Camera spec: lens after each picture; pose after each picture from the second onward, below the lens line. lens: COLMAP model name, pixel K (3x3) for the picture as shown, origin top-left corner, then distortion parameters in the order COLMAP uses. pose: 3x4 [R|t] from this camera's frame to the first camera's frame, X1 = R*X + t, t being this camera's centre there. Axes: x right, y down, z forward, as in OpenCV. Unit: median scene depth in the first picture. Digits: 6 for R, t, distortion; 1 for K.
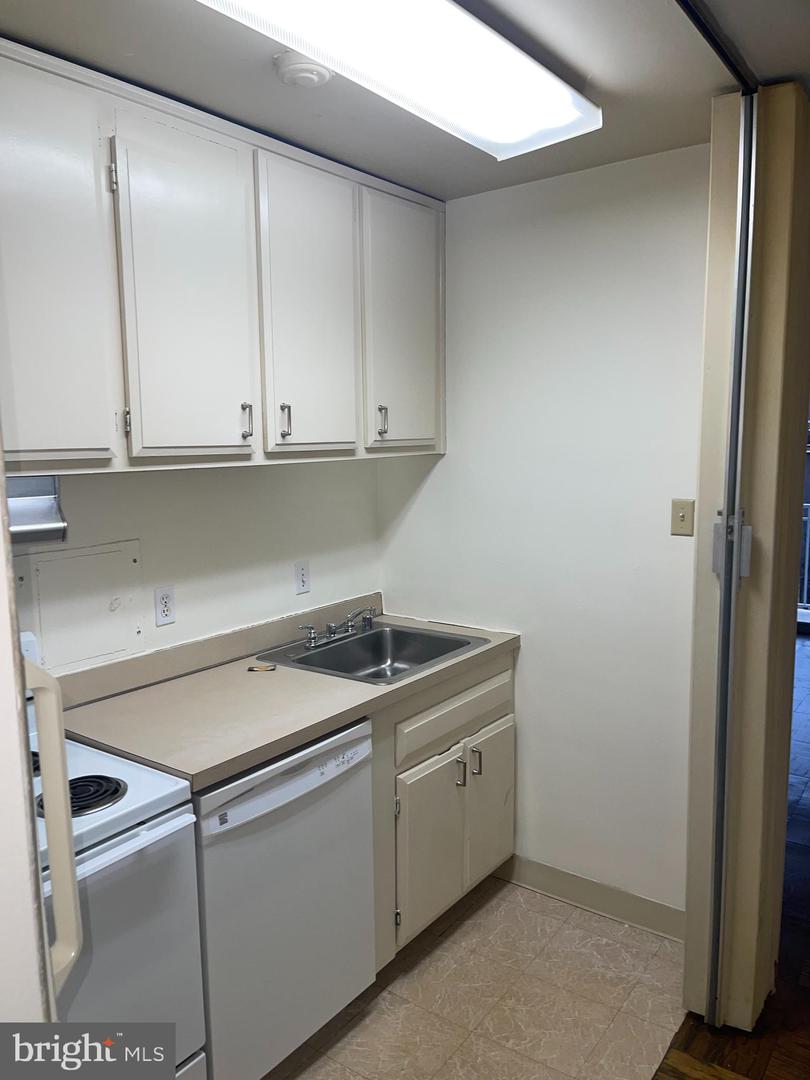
lens RADIAL K [[839.7, 0, 405.0], [0, 839.7, 540.0], [0, 0, 1]] dist [0.110552, -0.001094]
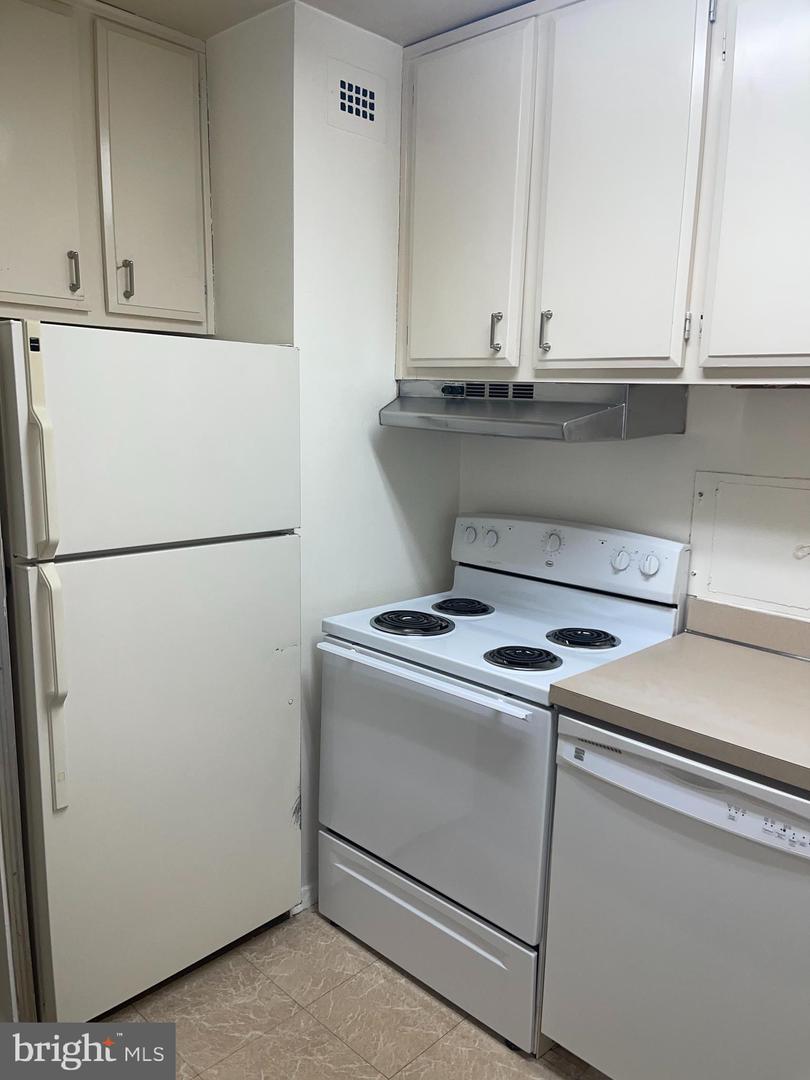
lens RADIAL K [[797.3, 0, 405.0], [0, 797.3, 540.0], [0, 0, 1]] dist [0.057934, -0.089961]
pose [[-0.106451, 0.198095, -0.974385, 0.599434], [-0.163670, 0.963095, 0.213681, -0.053677], [0.980755, 0.182224, -0.070101, 0.810235]]
